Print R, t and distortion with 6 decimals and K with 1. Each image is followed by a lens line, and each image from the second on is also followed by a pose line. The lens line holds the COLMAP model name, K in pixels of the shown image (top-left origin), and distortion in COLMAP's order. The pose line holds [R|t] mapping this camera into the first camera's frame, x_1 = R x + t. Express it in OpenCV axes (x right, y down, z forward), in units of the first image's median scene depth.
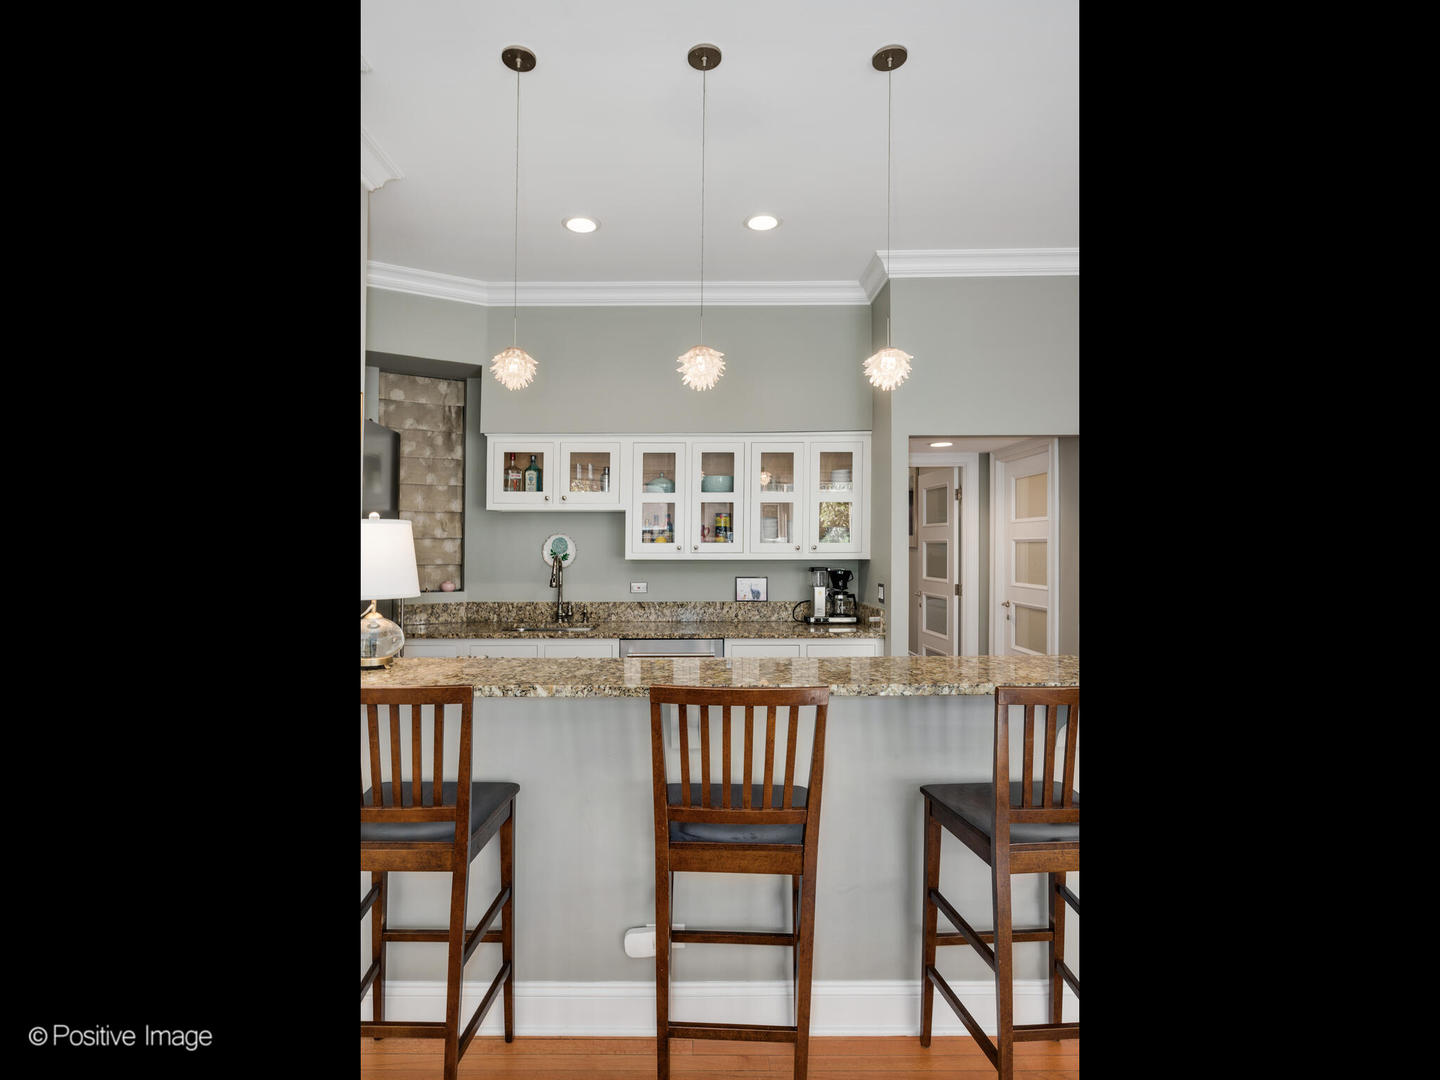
lens RADIAL K [[716.7, 0, 720.0], [0, 716.7, 540.0], [0, 0, 1]] dist [-0.003694, -0.000976]
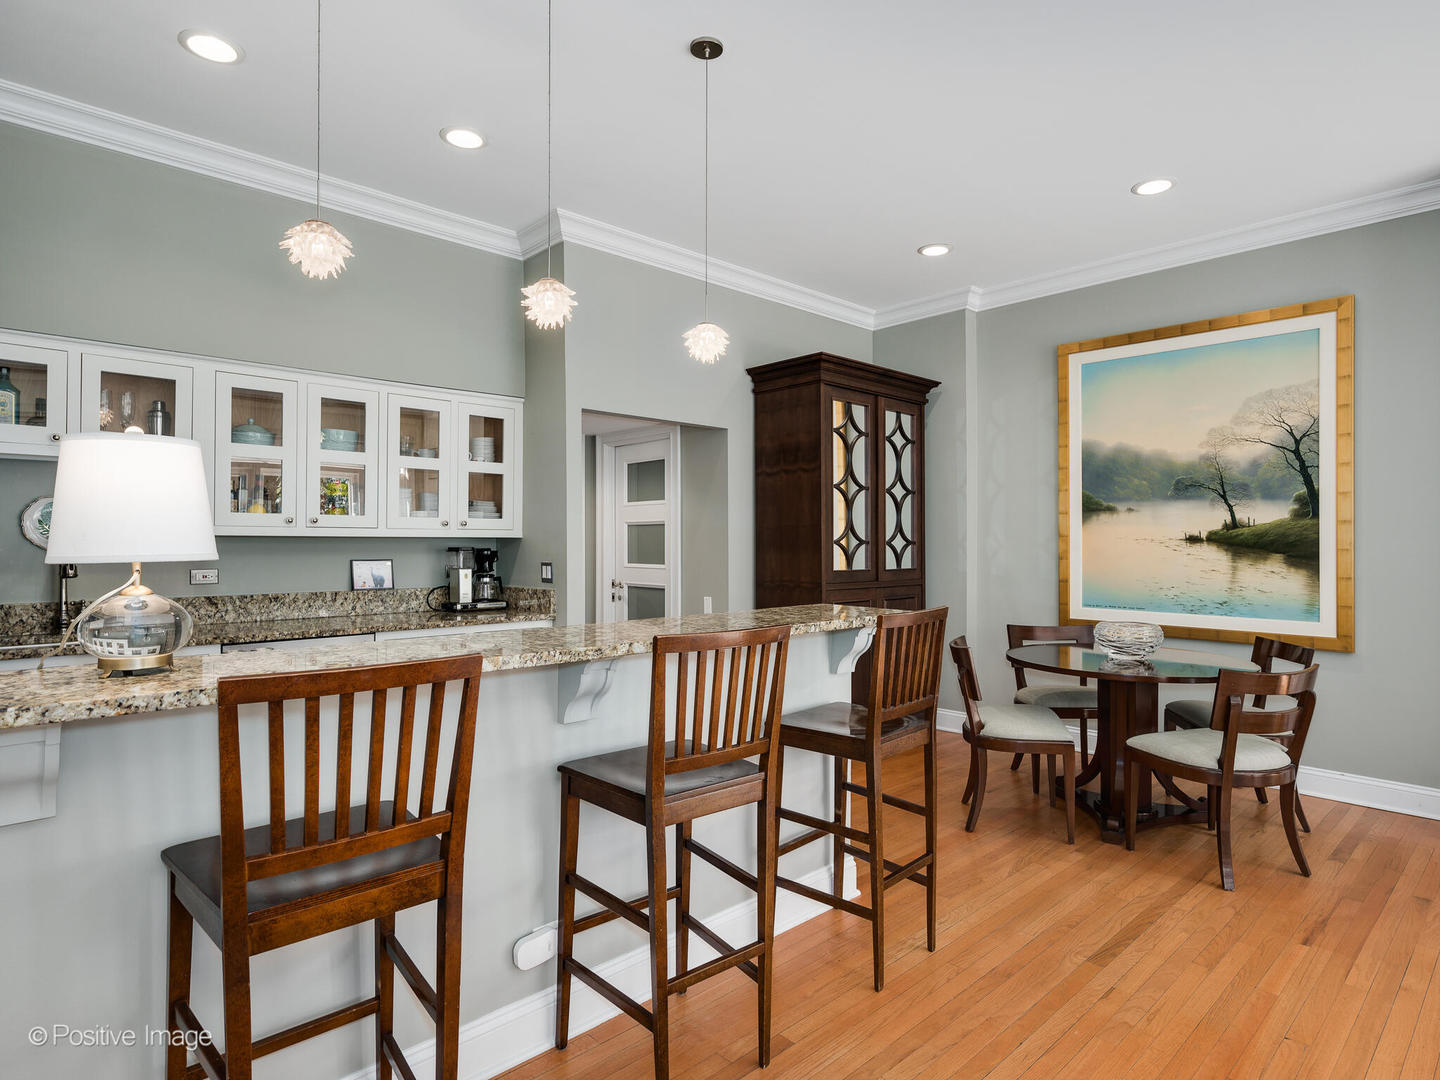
lens RADIAL K [[803.1, 0, 752.7], [0, 803.1, 536.0], [0, 0, 1]] dist [0.009414, 0.000565]
pose [[0.710789, 0.009149, 0.703346, -0.304392], [-0.005992, 0.999958, -0.006952, 0.030347], [-0.703380, 0.000726, 0.710813, 0.059166]]
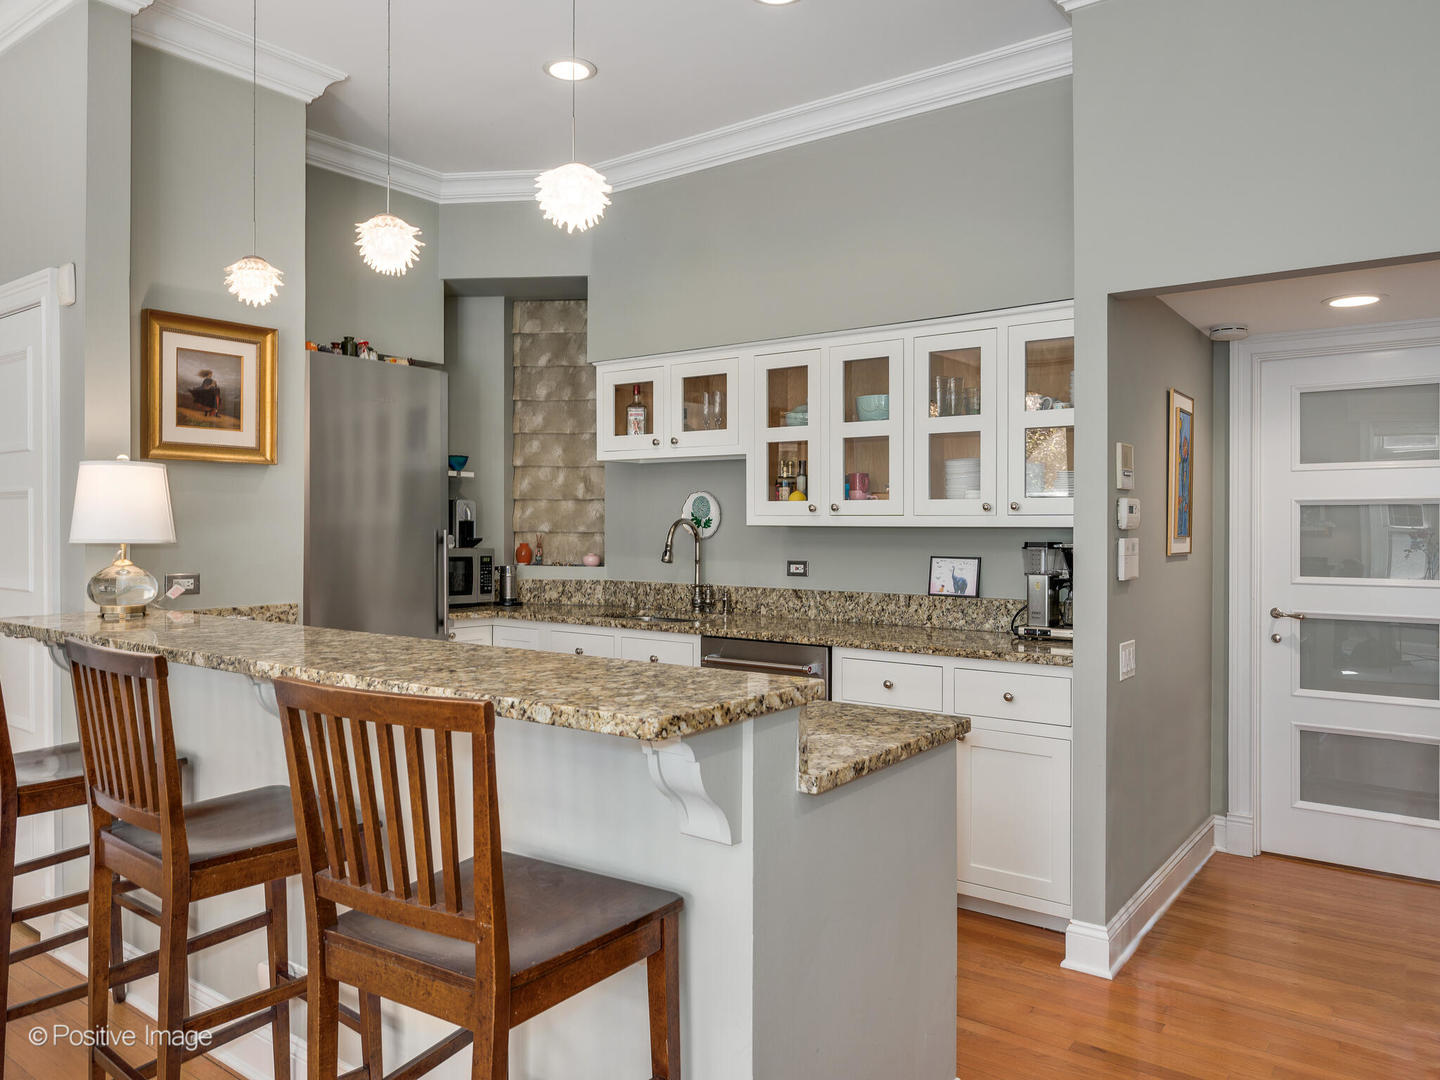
lens RADIAL K [[1045.0, 0, 678.9], [0, 1045.0, 535.5], [0, 0, 1]] dist [-0.001916, -0.000986]
pose [[0.783437, 0.010051, -0.621389, 0.436803], [-0.001510, 0.999897, 0.014269, 0.022169], [0.621469, -0.010240, 0.783372, 0.161052]]
